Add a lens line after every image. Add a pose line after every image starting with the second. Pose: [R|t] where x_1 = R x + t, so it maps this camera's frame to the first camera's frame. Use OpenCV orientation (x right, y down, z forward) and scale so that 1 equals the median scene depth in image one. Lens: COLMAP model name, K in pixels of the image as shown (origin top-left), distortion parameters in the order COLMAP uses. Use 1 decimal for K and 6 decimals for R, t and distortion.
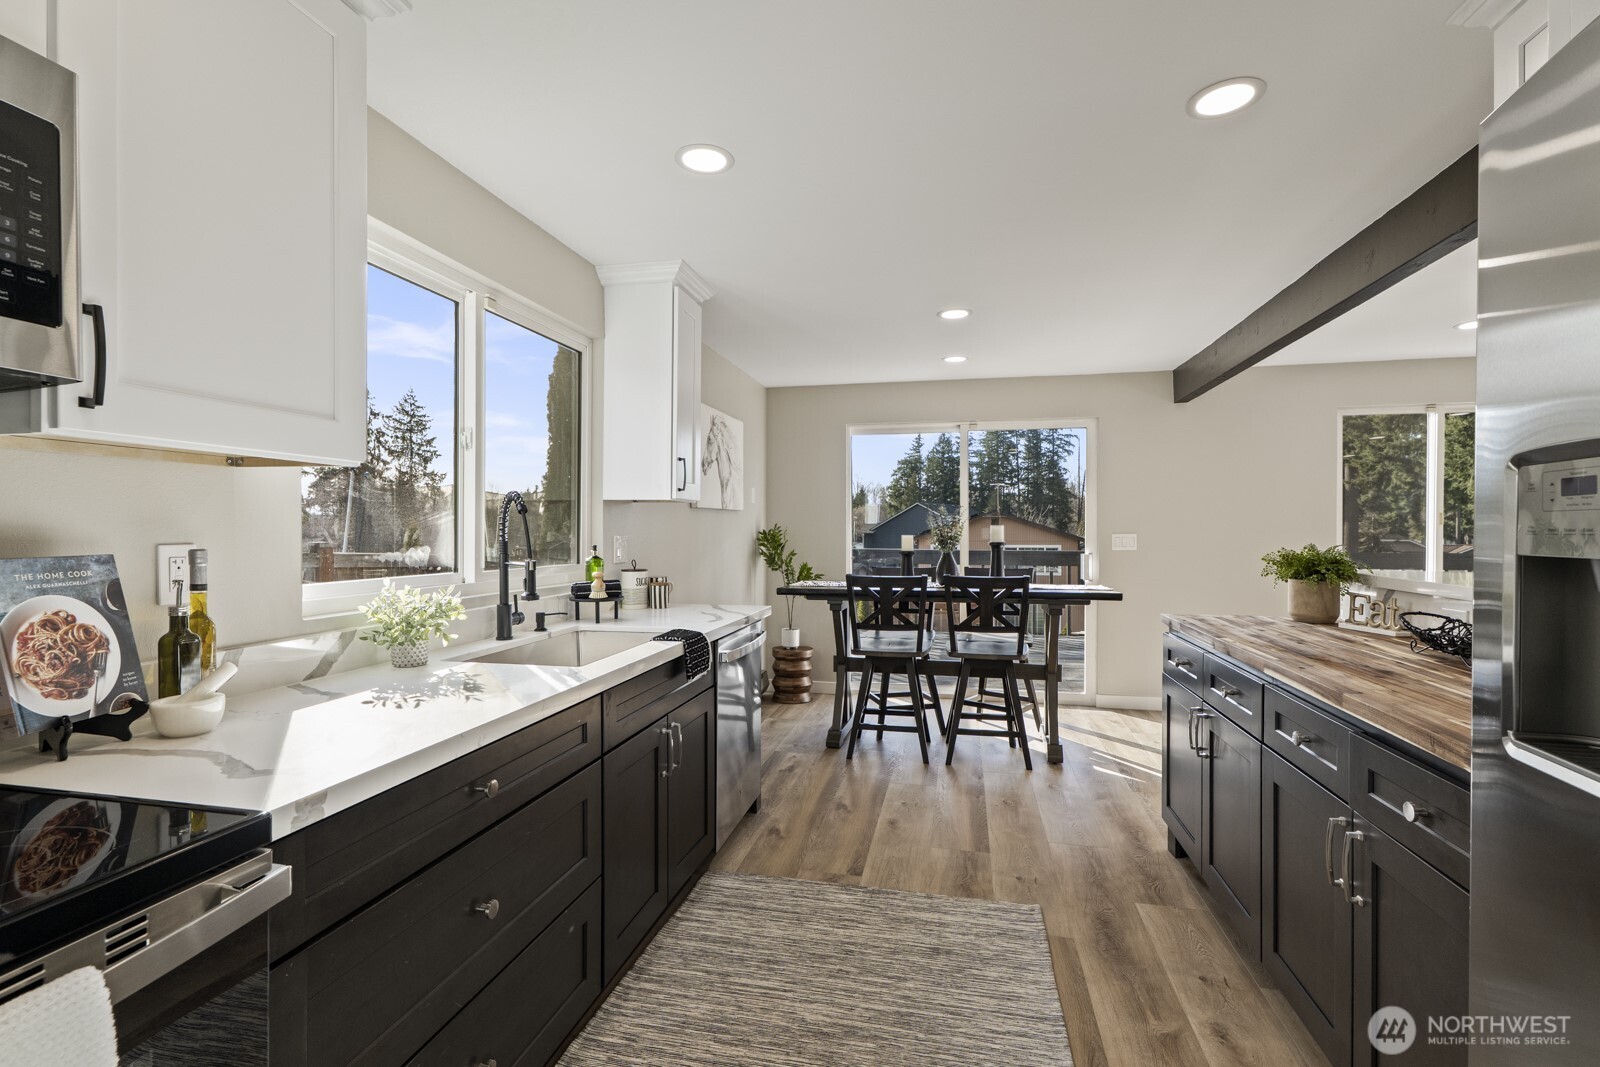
lens RADIAL K [[747.2, 0, 800.5], [0, 747.2, 532.2], [0, 0, 1]] dist [0.002661, 0.000157]
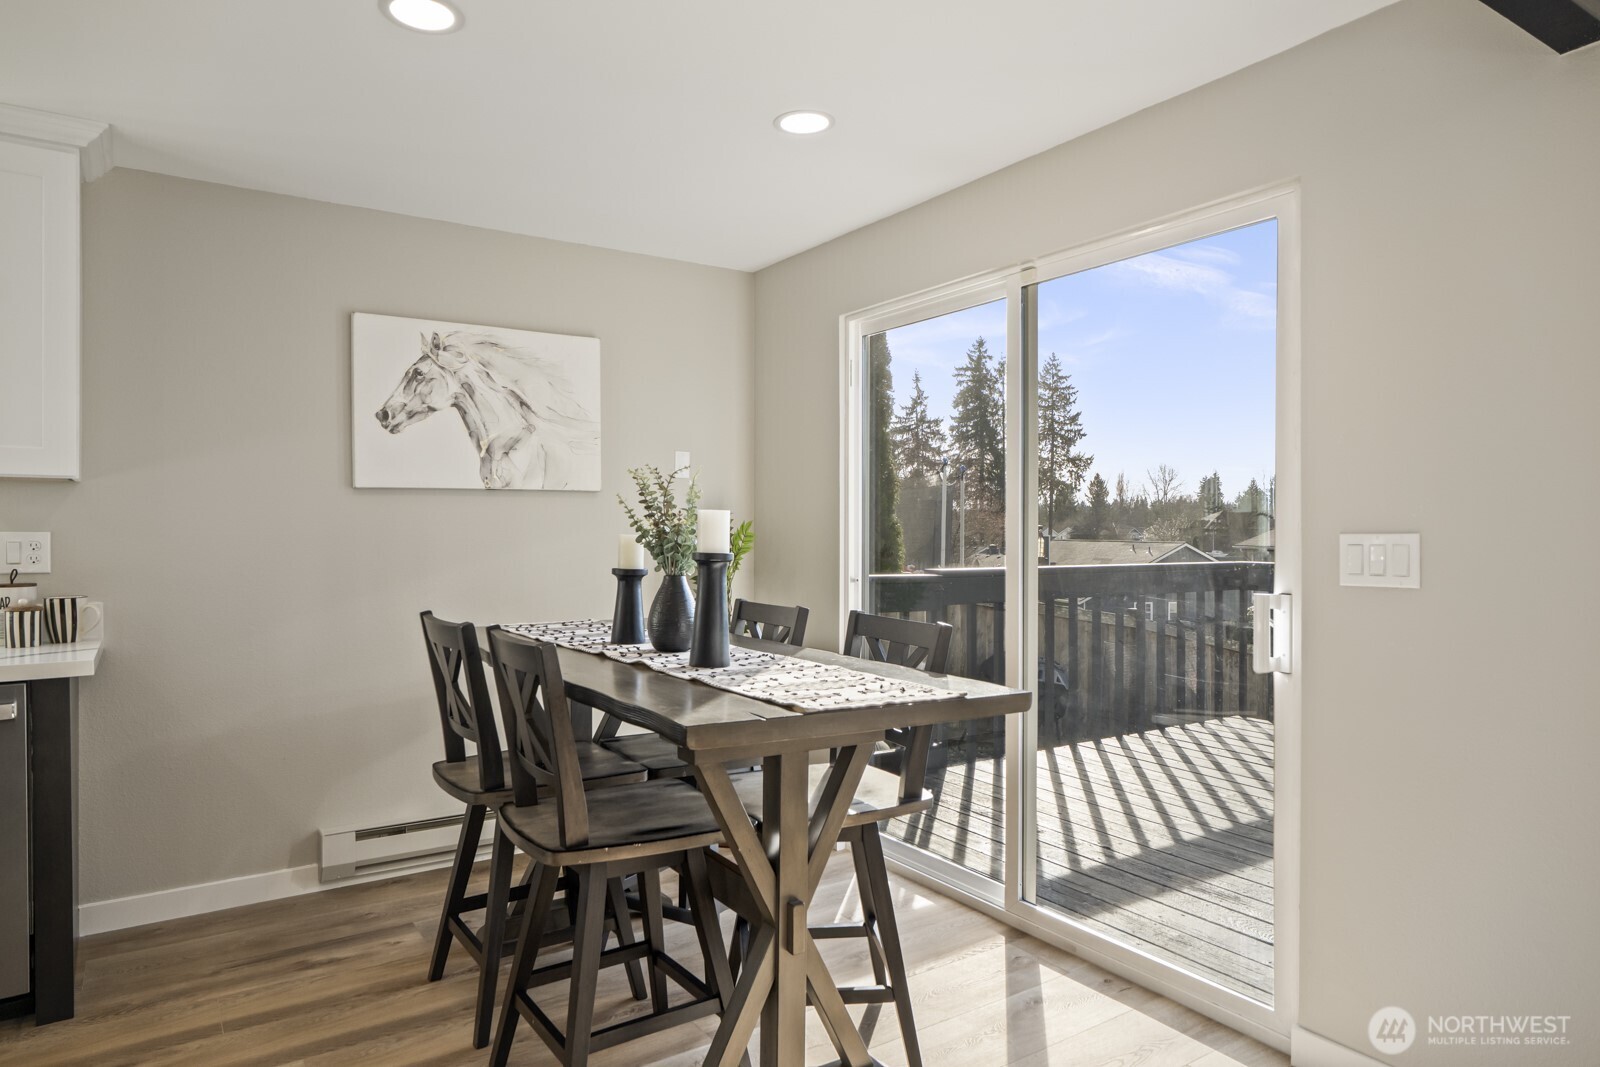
lens RADIAL K [[984.9, 0, 797.2], [0, 984.9, 532.5], [0, 0, 1]] dist [-0.003469, -0.000576]
pose [[0.717209, 0.001660, -0.696857, 0.516027], [-0.000837, 0.999998, 0.001520, 0.001083], [0.696858, -0.000507, 0.717209, 0.513134]]
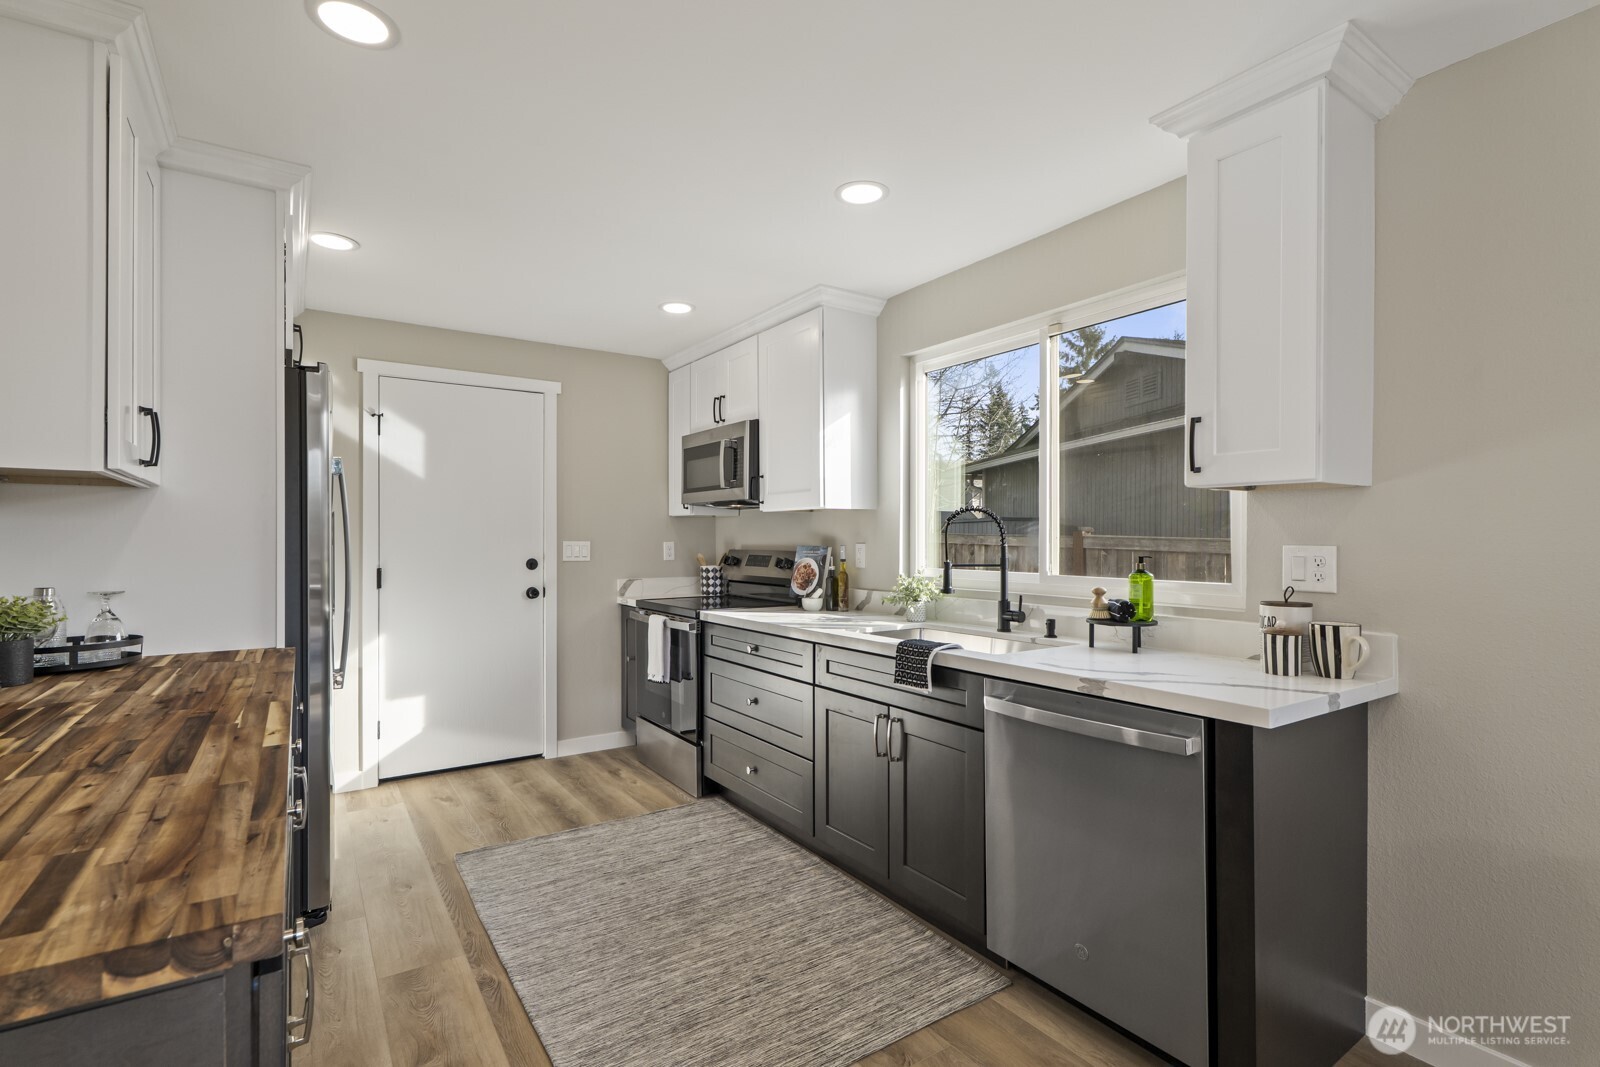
lens RADIAL K [[747.2, 0, 796.9], [0, 747.2, 538.8], [0, 0, 1]] dist [0.002661, 0.000157]
pose [[-0.696873, -0.002181, -0.717192, 0.284632], [-0.004278, 0.999990, 0.001117, -0.000602], [0.717182, 0.003847, -0.696875, 0.674786]]
